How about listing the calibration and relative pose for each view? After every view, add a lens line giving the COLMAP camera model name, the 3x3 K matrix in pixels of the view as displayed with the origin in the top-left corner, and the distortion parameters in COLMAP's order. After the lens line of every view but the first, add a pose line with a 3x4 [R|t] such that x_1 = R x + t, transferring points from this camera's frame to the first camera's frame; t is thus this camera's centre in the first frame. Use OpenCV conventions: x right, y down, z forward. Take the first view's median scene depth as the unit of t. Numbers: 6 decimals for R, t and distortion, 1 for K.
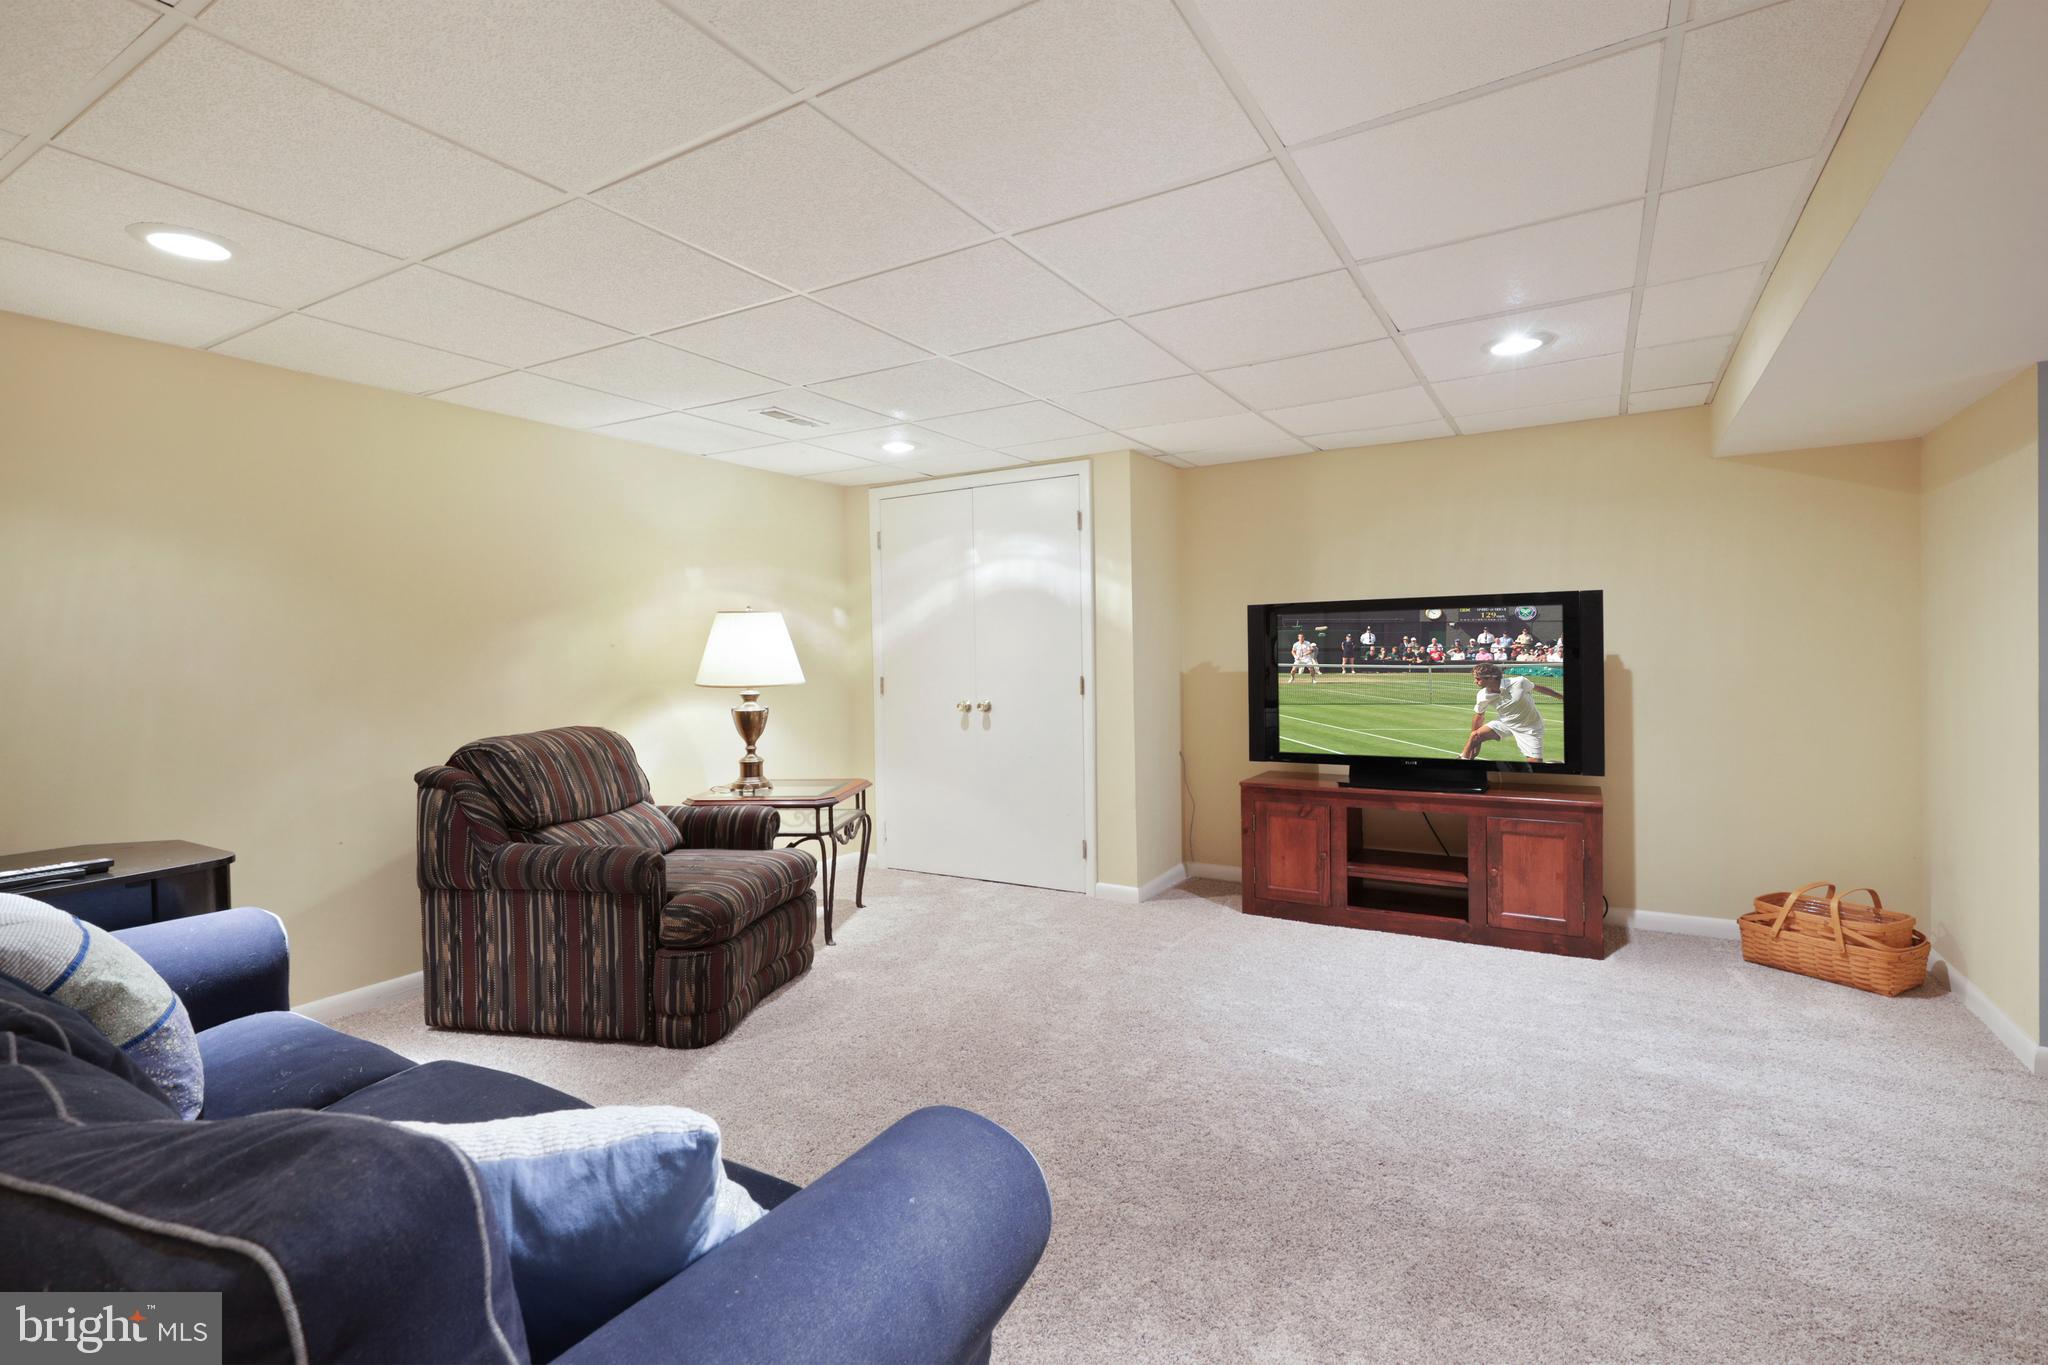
lens RADIAL K [[944.0, 0, 1034.3], [0, 944.0, 672.0], [0, 0, 1]] dist [-0.003063, -0.000586]
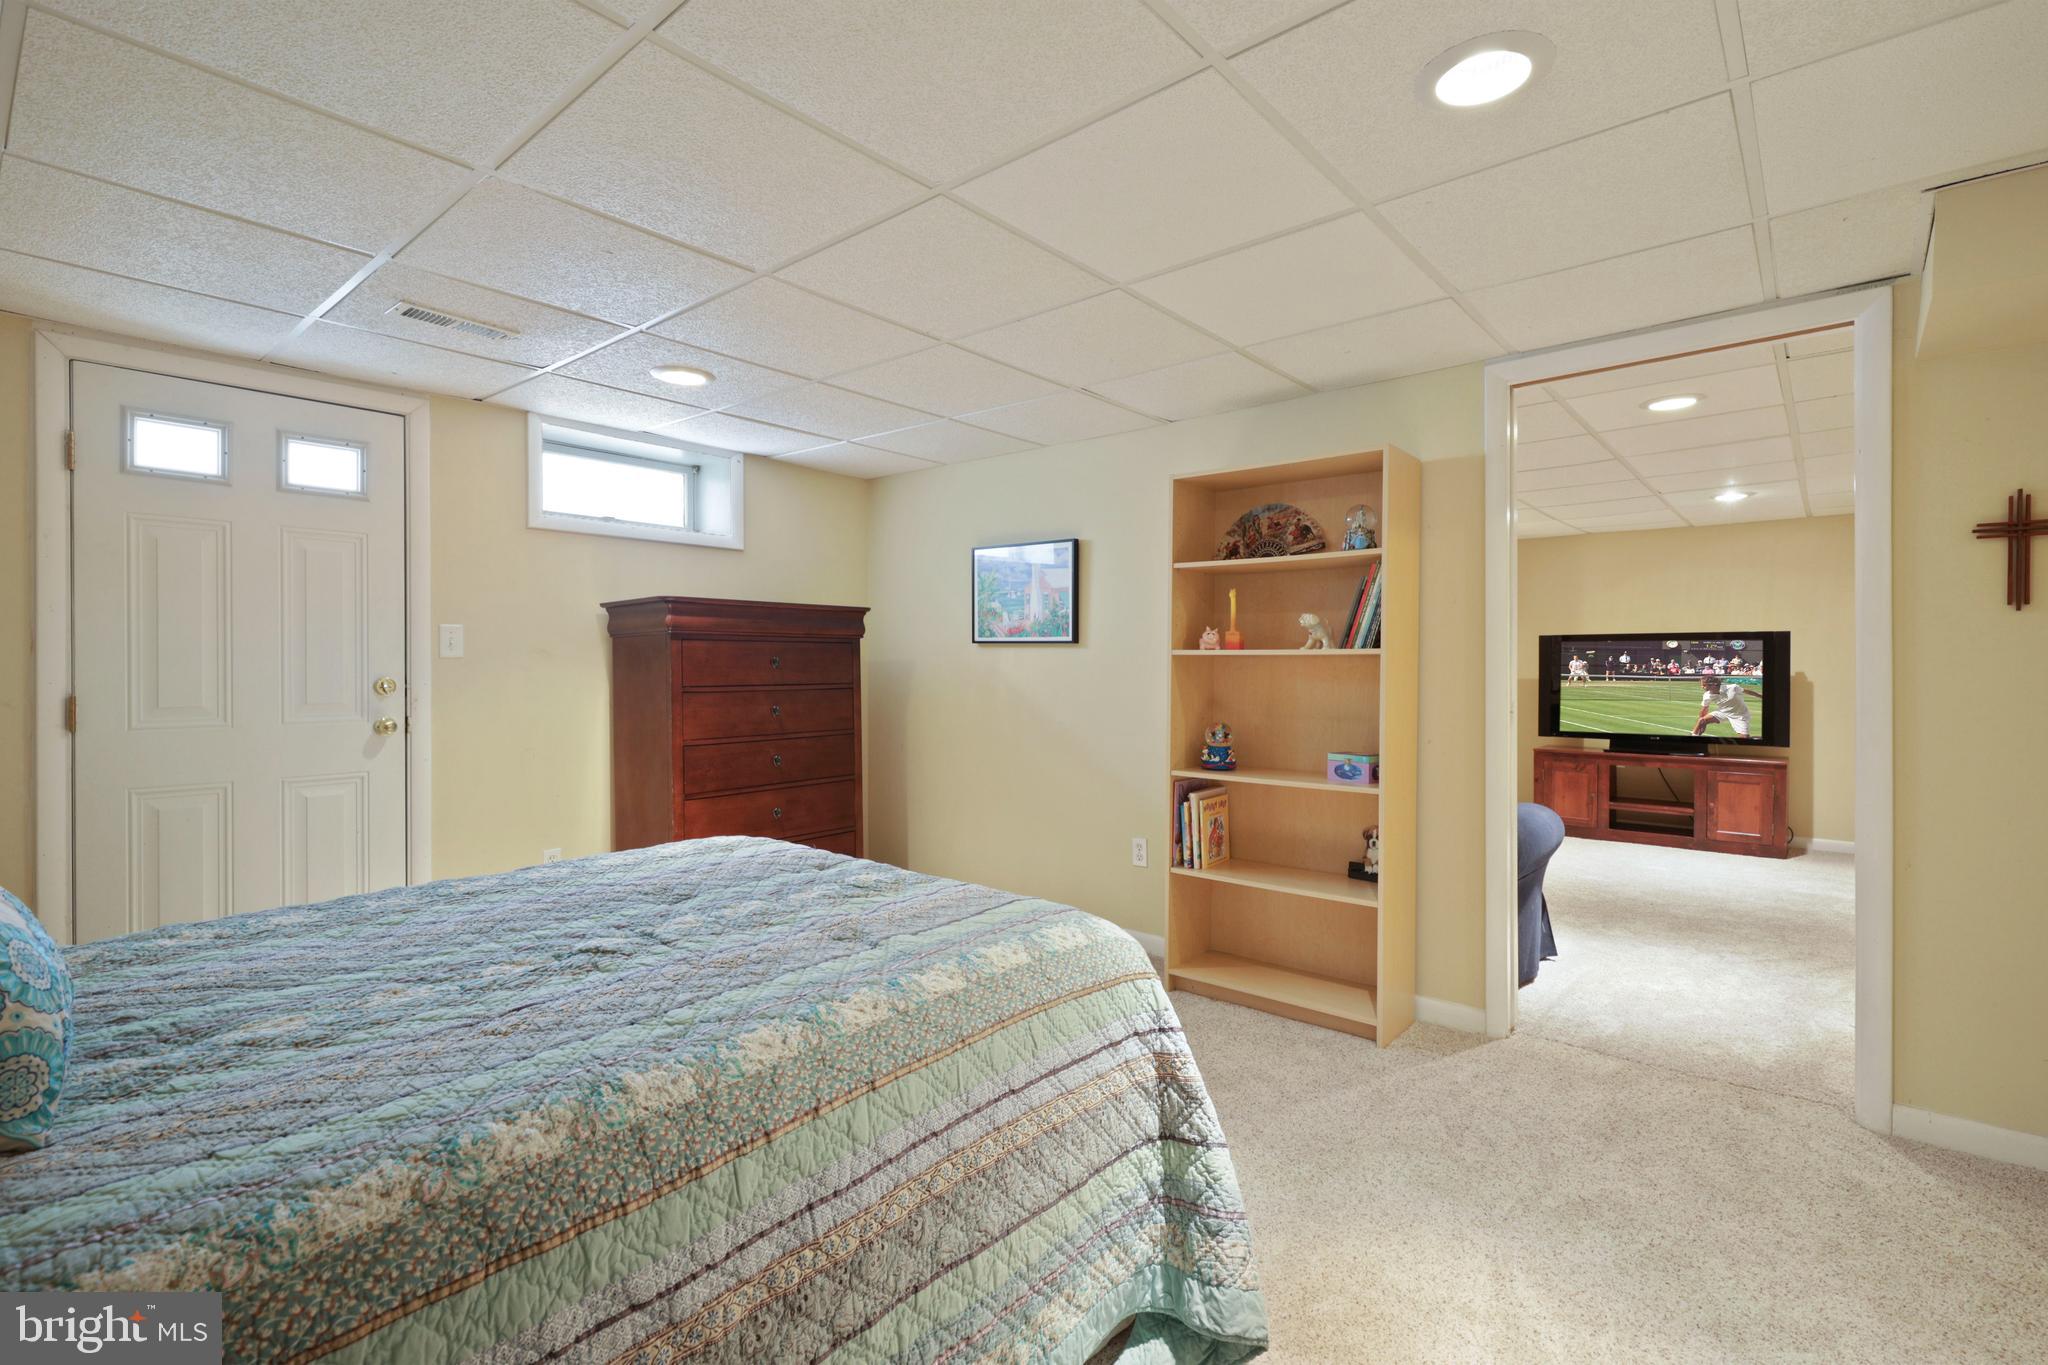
lens RADIAL K [[944.0, 0, 1018.3], [0, 944.0, 683.0], [0, 0, 1]] dist [-0.003063, -0.000586]
pose [[0.987298, 0.013313, -0.158321, -0.418650], [-0.011156, 0.999833, 0.014501, -0.007210], [0.158488, -0.012551, 0.987281, -0.752281]]
